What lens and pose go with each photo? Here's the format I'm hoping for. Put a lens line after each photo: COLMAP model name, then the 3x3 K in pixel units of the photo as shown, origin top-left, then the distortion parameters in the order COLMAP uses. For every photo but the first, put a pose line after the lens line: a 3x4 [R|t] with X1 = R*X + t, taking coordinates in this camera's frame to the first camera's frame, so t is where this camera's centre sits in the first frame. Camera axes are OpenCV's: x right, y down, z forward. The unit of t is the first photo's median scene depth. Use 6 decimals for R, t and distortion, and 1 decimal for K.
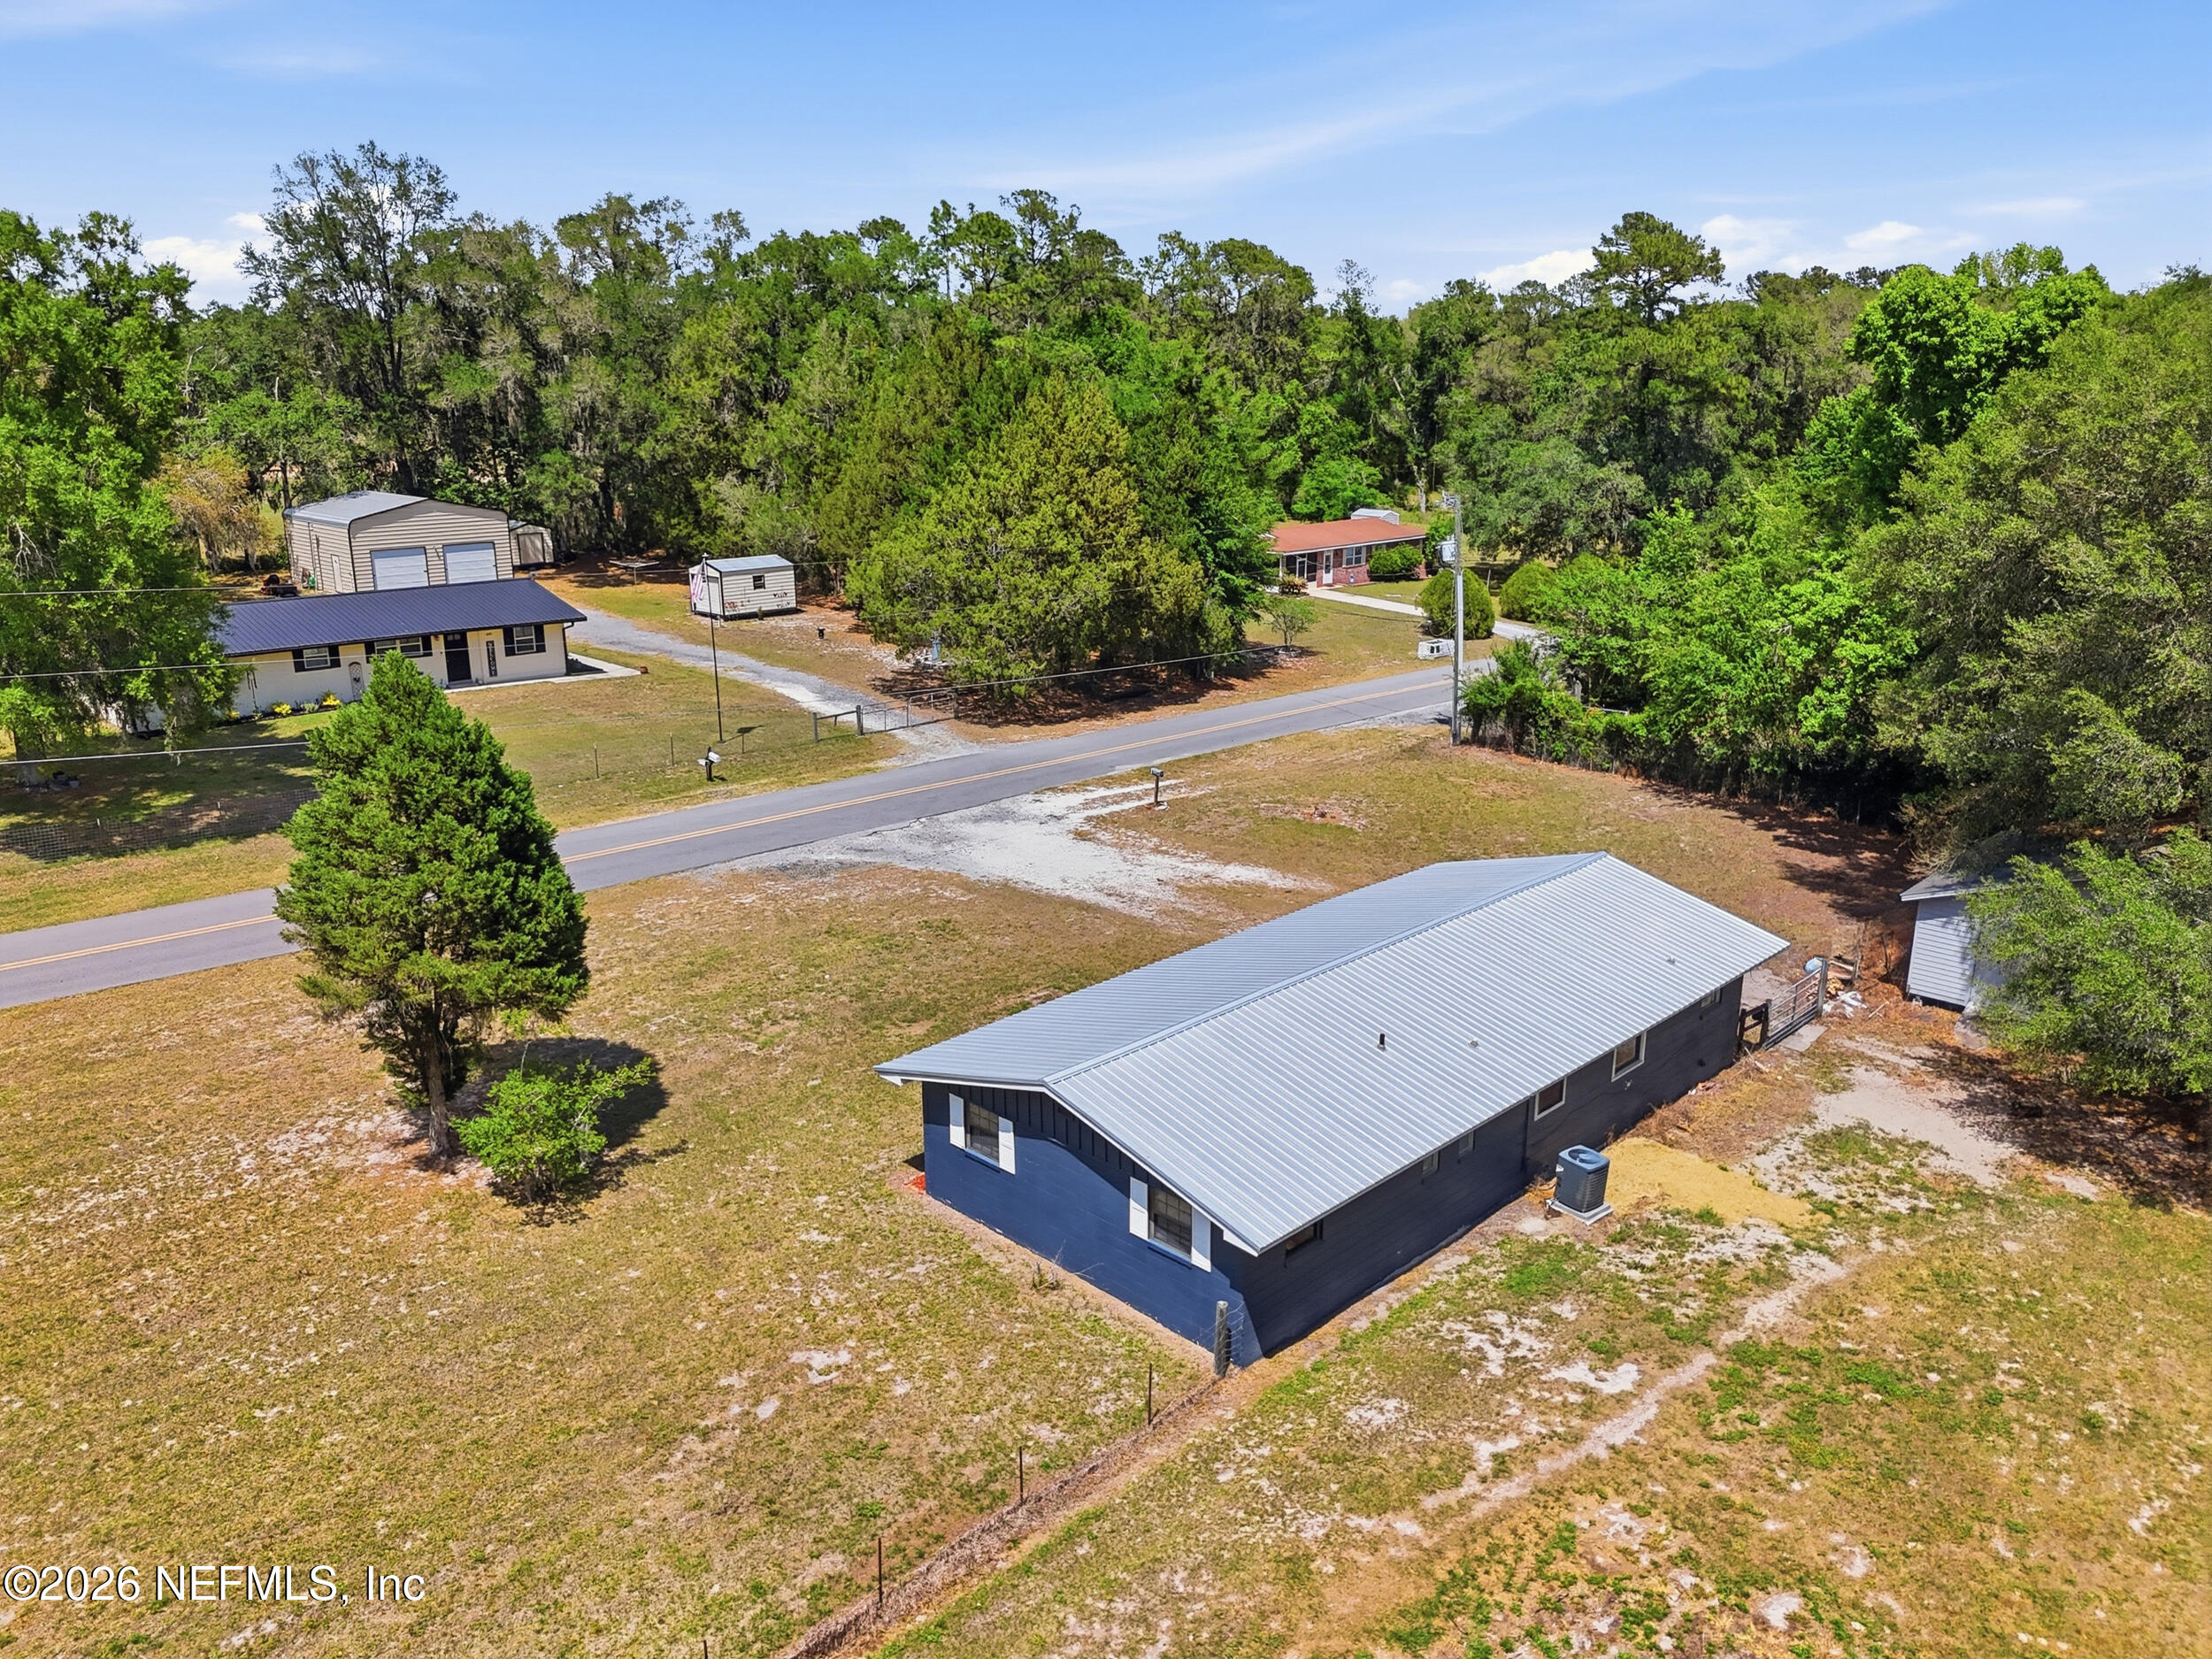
lens RADIAL K [[1634.4, 0, 1113.7], [0, 1634.4, 833.9], [0, 0, 1]] dist [0.057602, -0.042727]
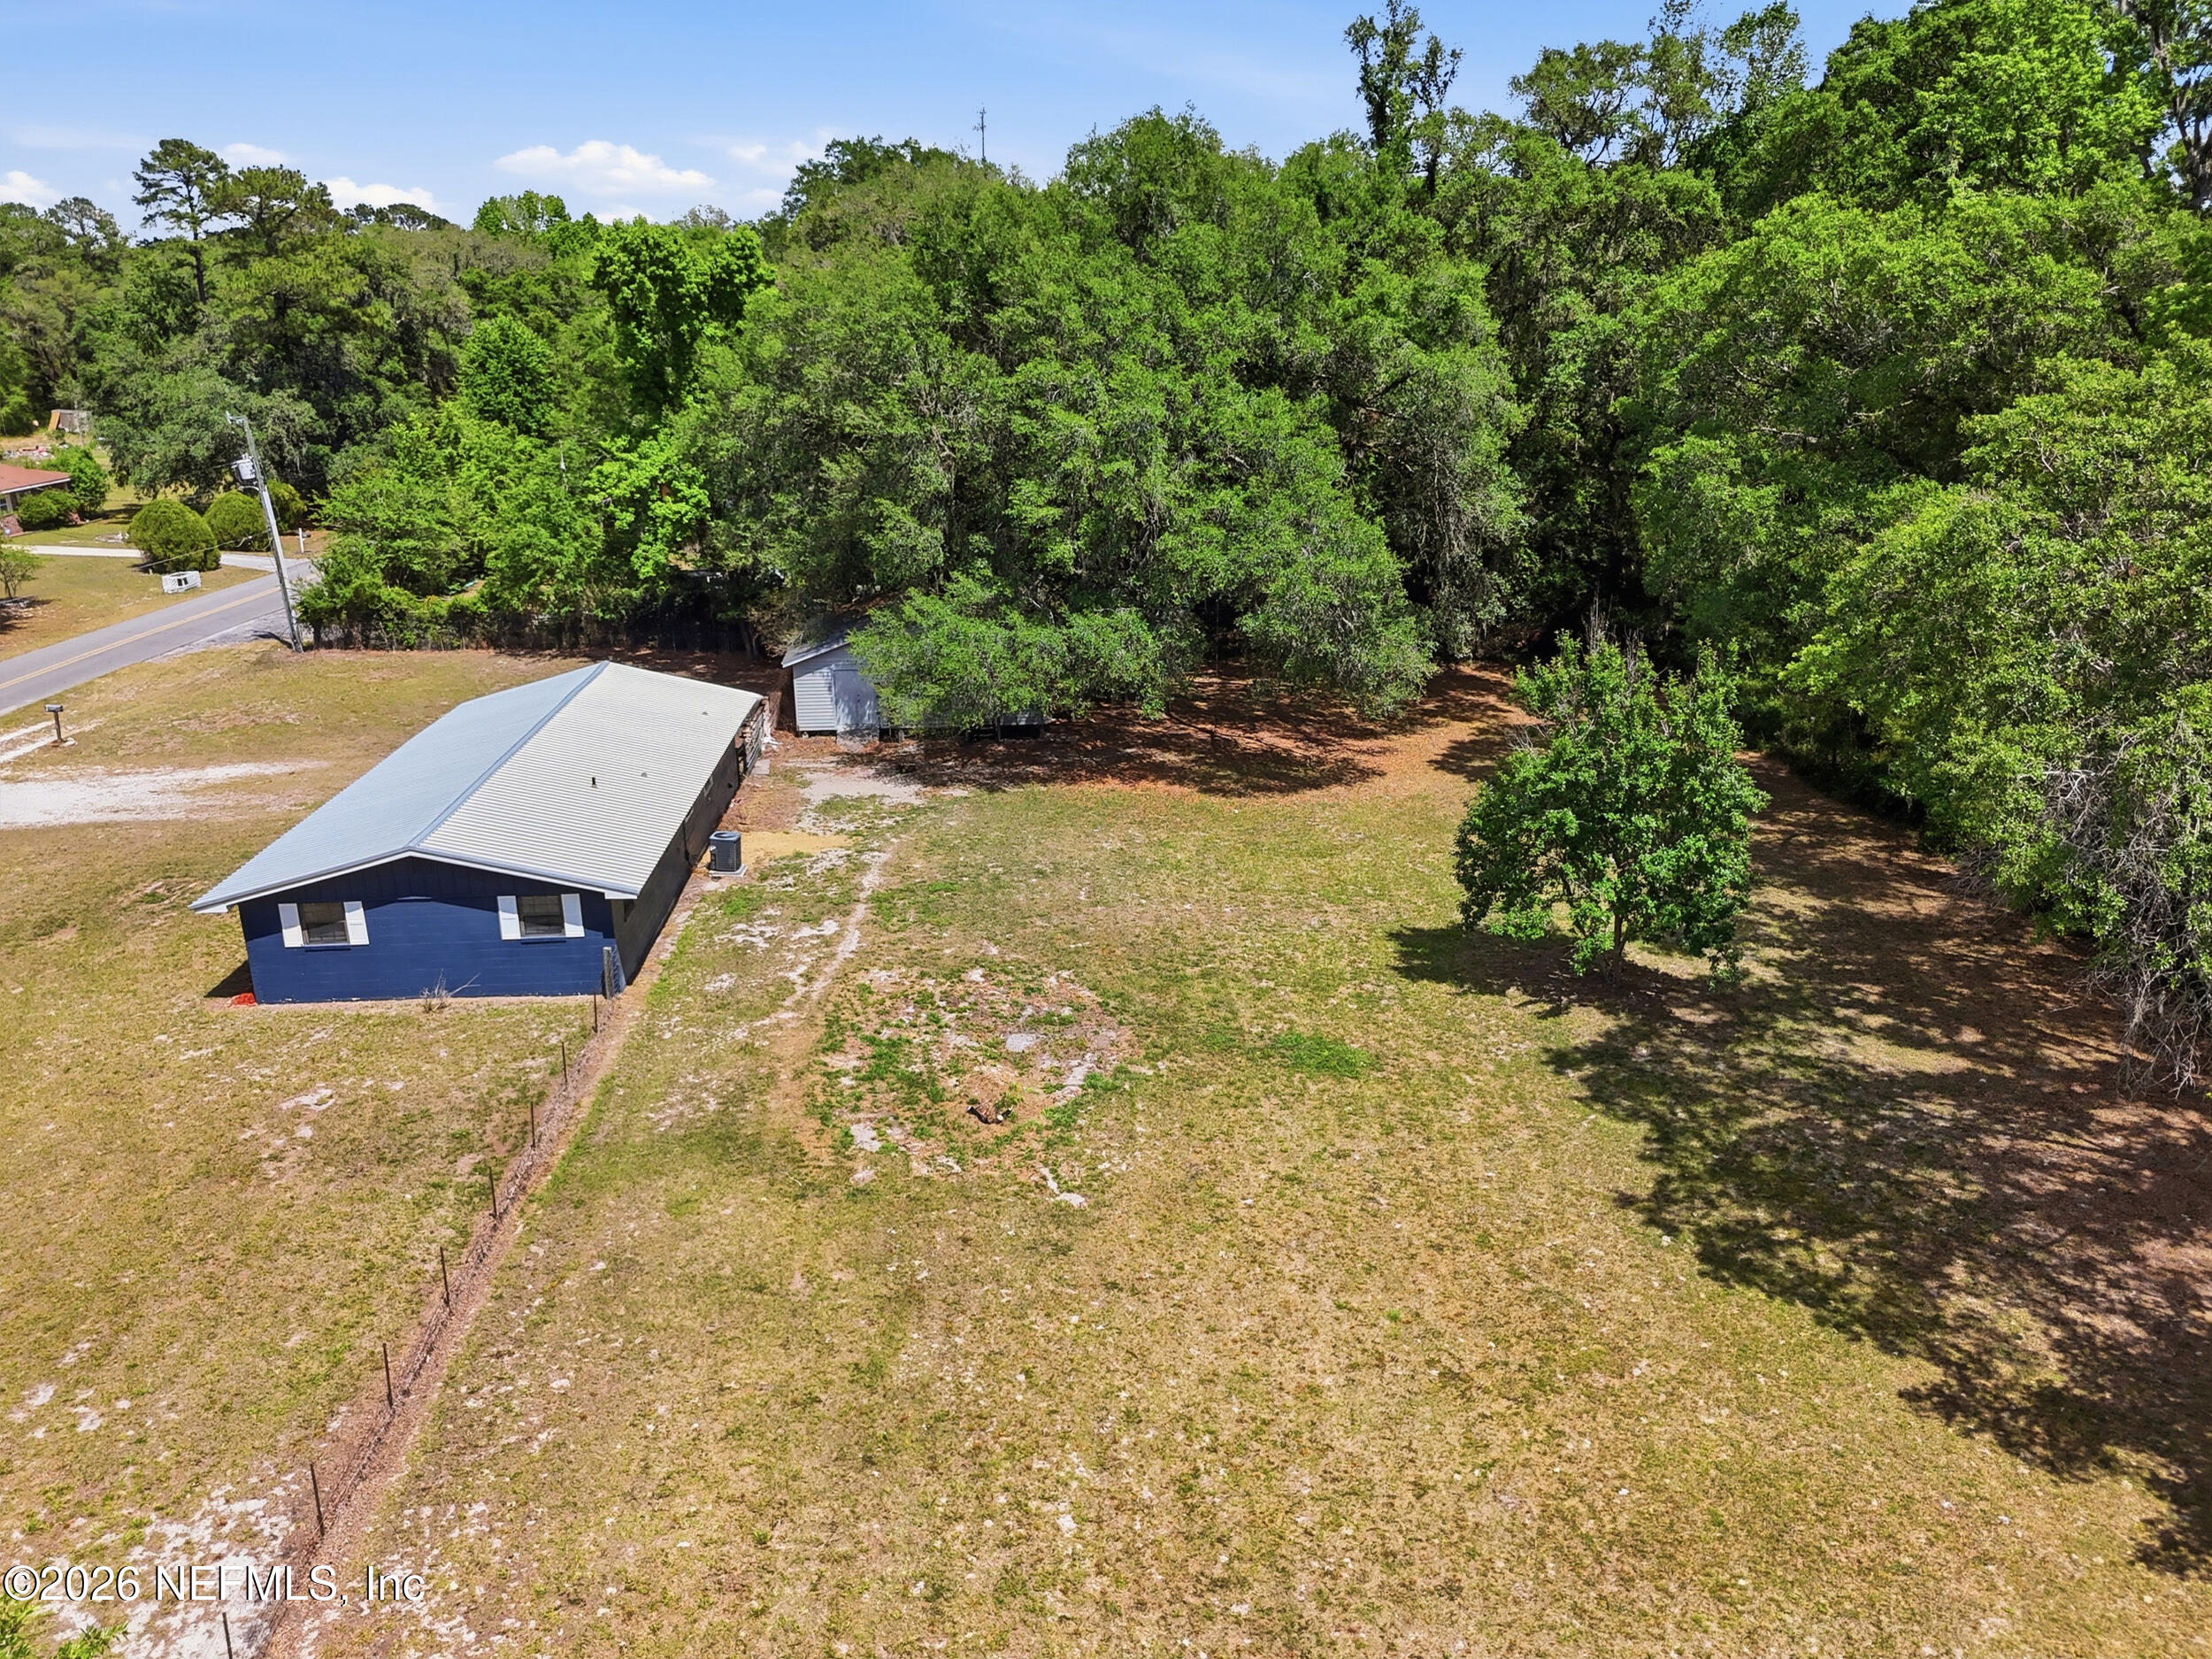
lens RADIAL K [[1634.4, 0, 1113.5], [0, 1634.4, 829.1], [0, 0, 1]] dist [0.057602, -0.042727]
pose [[0.663714, -0.236700, 0.709547, -0.348395], [0.214121, 0.969035, 0.122974, 0.057919], [-0.716684, 0.070310, 0.693845, -0.173029]]
